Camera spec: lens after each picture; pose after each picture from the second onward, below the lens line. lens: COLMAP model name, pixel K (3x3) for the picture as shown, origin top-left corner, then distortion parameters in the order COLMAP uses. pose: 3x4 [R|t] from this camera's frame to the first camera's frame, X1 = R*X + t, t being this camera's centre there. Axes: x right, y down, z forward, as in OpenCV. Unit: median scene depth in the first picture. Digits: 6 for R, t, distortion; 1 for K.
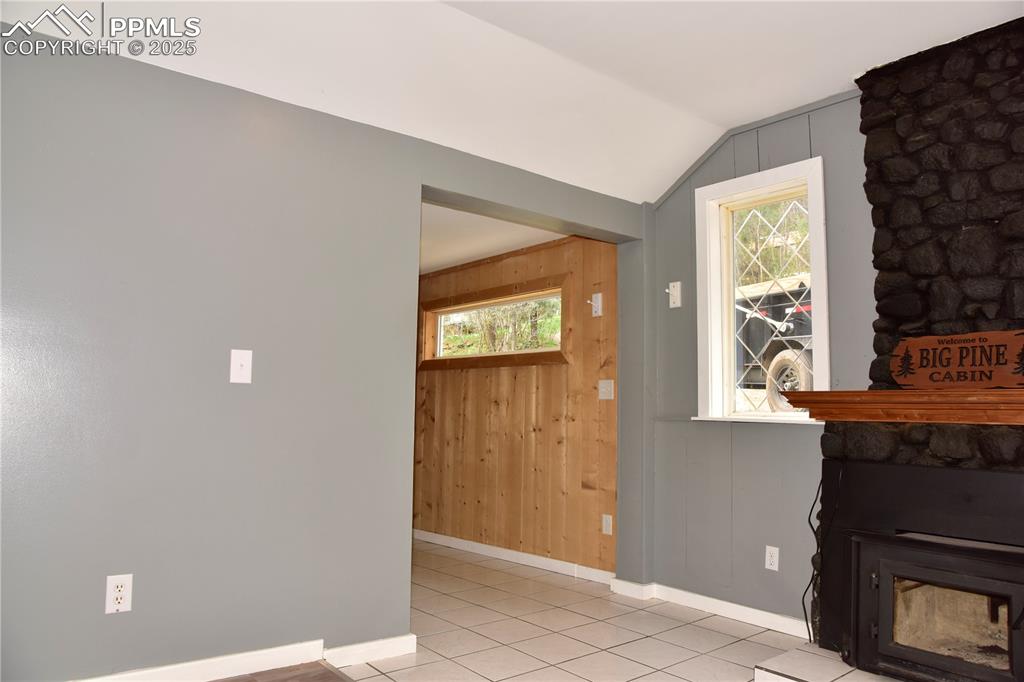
lens RADIAL K [[702.4, 0, 512.0], [0, 702.4, 355.7], [0, 0, 1]] dist [-0.109711, 0.050714]
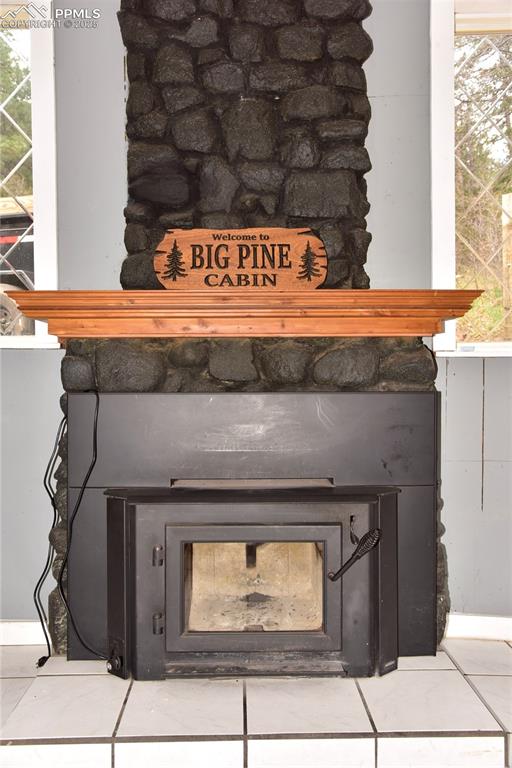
lens RADIAL K [[632.3, 0, 247.6], [0, 632.3, 384.3], [0, 0, 1]] dist [-0.017769, 0.020450]
pose [[0.629788, -0.036908, 0.775890, 0.076135], [-0.040725, 0.995928, 0.080431, 0.089611], [-0.775699, -0.082253, 0.625720, 0.491893]]
